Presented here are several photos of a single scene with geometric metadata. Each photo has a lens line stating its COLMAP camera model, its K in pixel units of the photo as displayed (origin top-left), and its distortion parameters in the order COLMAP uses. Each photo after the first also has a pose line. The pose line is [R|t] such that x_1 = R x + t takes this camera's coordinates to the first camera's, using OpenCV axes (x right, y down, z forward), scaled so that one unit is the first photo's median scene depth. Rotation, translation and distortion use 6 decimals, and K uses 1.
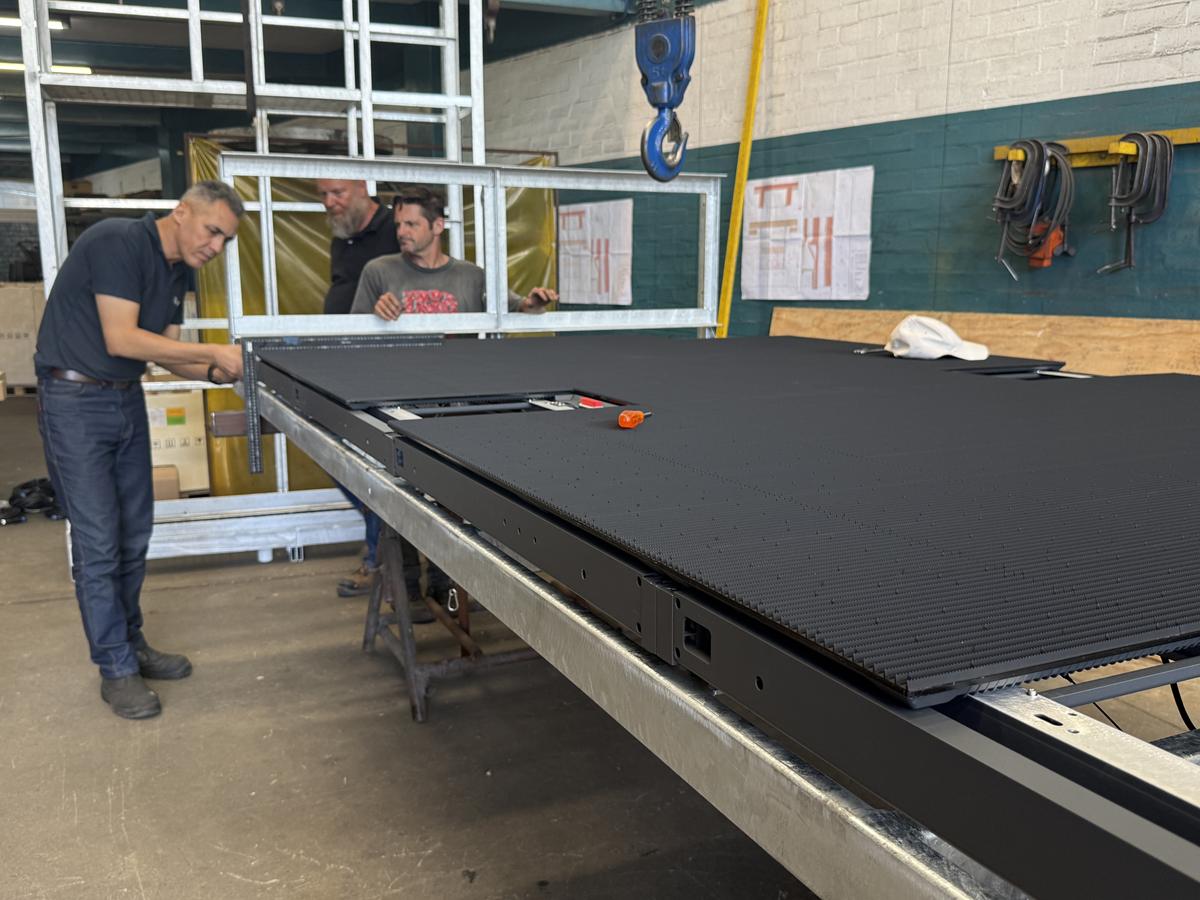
lens RADIAL K [[999.2, 0, 600.0], [0, 999.2, 450.0], [0, 0, 1]] dist [0.025175, -0.092705]
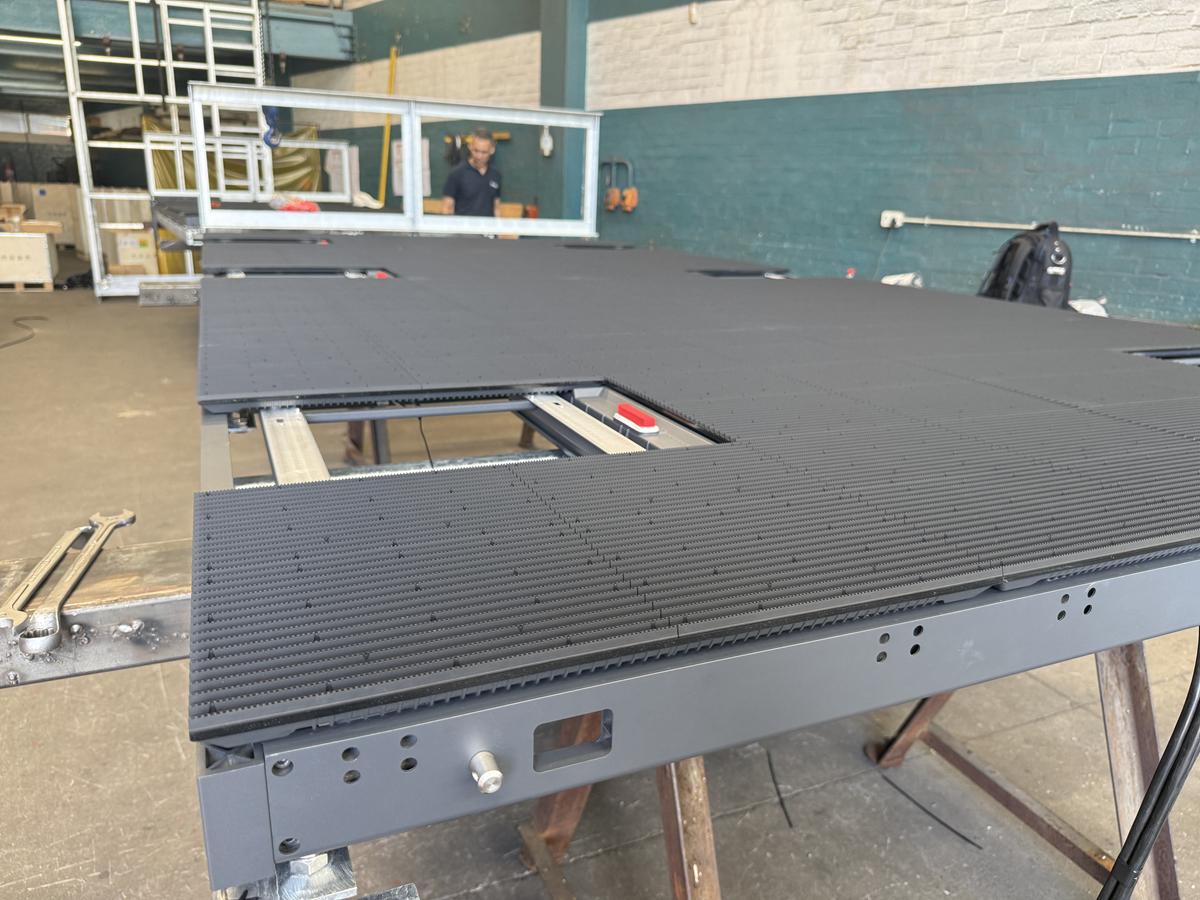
lens RADIAL K [[849.8, 0, 600.0], [0, 849.8, 450.0], [0, 0, 1]] dist [0.007570, 0.003609]
pose [[0.998931, 0.033397, 0.031963, 0.577415], [-0.036935, 0.992395, 0.117421, 0.173377], [-0.027798, -0.118476, 0.992568, -1.020220]]
